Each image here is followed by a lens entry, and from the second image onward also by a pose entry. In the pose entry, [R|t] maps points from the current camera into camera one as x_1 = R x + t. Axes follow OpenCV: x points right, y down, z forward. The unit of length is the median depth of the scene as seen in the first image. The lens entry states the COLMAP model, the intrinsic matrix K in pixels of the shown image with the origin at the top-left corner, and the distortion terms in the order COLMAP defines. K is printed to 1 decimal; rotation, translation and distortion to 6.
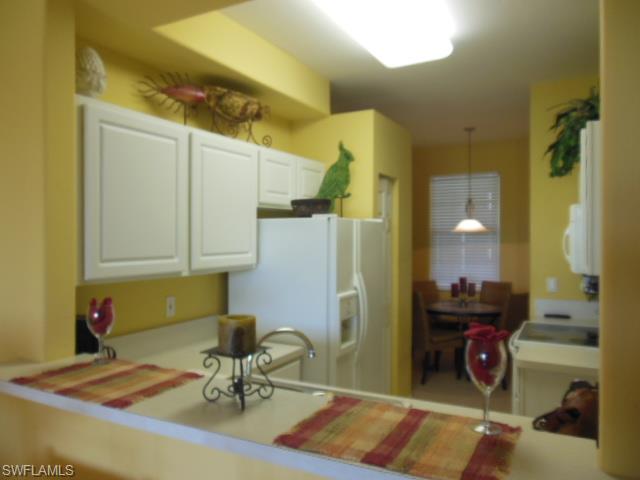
lens RADIAL K [[483.3, 0, 321.9], [0, 483.3, 236.1], [0, 0, 1]] dist [-0.068476, 0.091148]
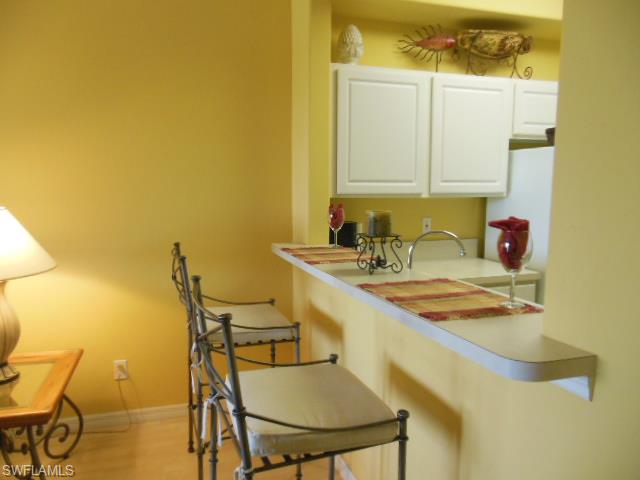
lens RADIAL K [[483.3, 0, 320.0], [0, 483.3, 245.3], [0, 0, 1]] dist [-0.068476, 0.091148]
pose [[0.722056, 0.087972, -0.686218, 0.352453], [0.000508, 0.991815, 0.127684, 0.043102], [0.691834, -0.092544, 0.716101, -0.074774]]
